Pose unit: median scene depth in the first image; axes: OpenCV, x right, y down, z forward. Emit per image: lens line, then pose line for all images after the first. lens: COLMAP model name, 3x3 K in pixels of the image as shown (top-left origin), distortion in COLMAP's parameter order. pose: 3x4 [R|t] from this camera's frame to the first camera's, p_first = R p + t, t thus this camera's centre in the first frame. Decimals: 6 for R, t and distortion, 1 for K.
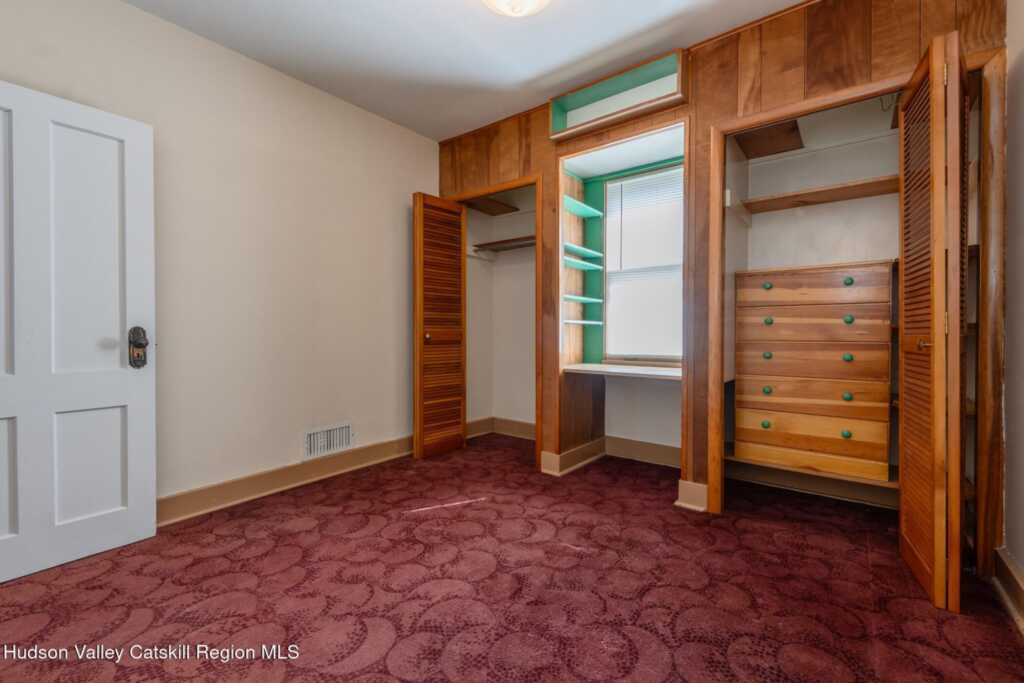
lens RADIAL K [[427.3, 0, 517.5], [0, 427.3, 344.3], [0, 0, 1]] dist [-0.001698, -0.000538]
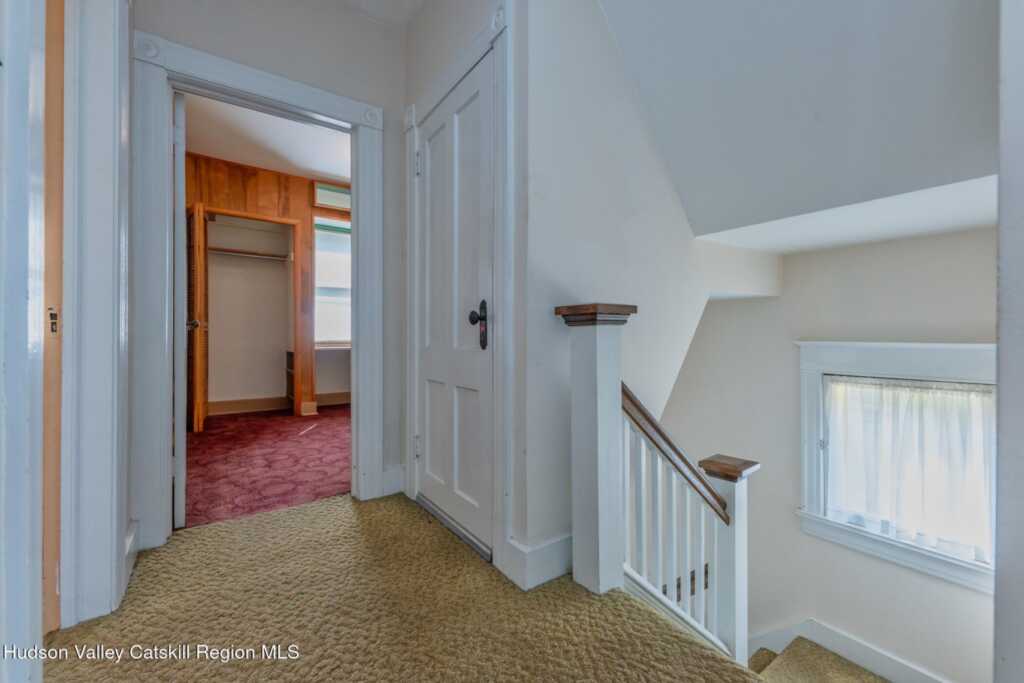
lens RADIAL K [[427.3, 0, 517.5], [0, 427.3, 344.3], [0, 0, 1]] dist [-0.001698, -0.000538]
pose [[0.292089, -0.007415, 0.956362, -1.152565], [0.009912, 0.999940, 0.004726, 0.042705], [-0.956340, 0.008099, 0.292145, -0.189498]]
